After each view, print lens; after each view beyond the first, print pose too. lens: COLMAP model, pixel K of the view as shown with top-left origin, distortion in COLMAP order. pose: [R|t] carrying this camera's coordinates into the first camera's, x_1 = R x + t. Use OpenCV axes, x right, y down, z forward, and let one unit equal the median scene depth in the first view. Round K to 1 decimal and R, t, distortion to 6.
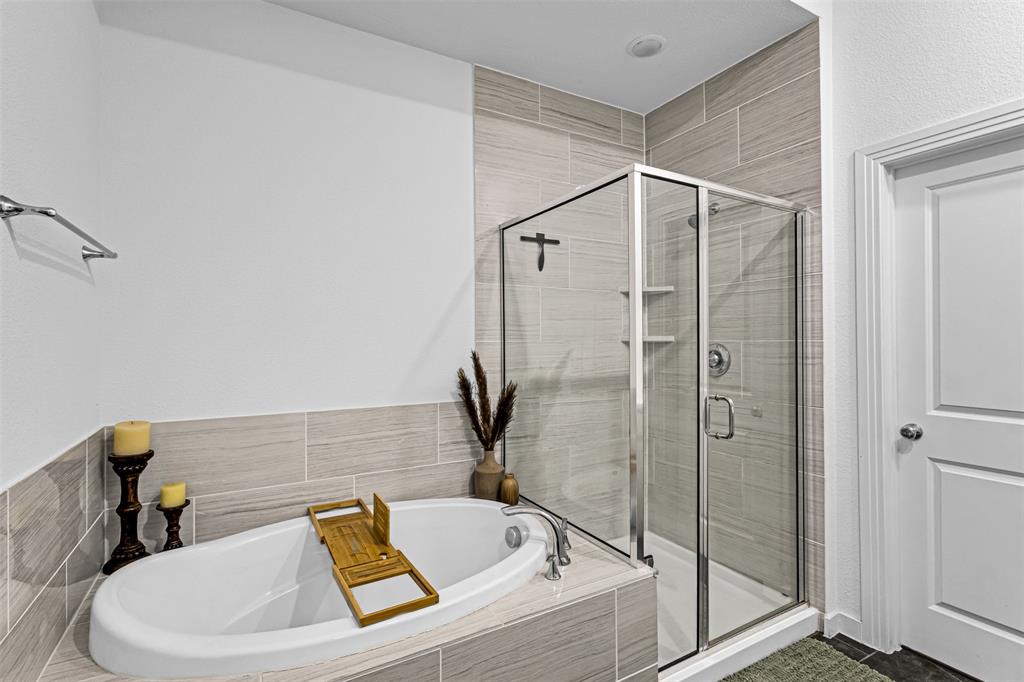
lens RADIAL K [[474.5, 0, 509.8], [0, 474.5, 338.4], [0, 0, 1]] dist [0.001938, 0.001182]
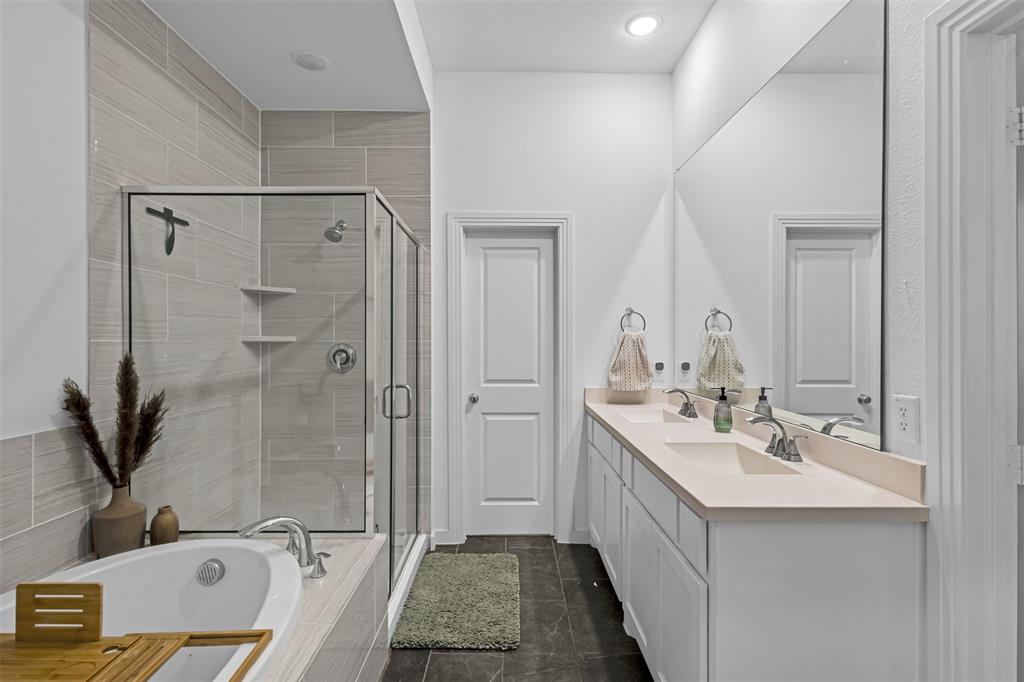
lens RADIAL K [[474.5, 0, 509.8], [0, 474.5, 338.4], [0, 0, 1]] dist [0.001938, 0.001182]
pose [[0.481522, 0.008085, 0.876396, -0.426152], [-0.005290, 0.999966, -0.006319, 0.004022], [-0.876418, -0.001594, 0.481549, 0.108299]]
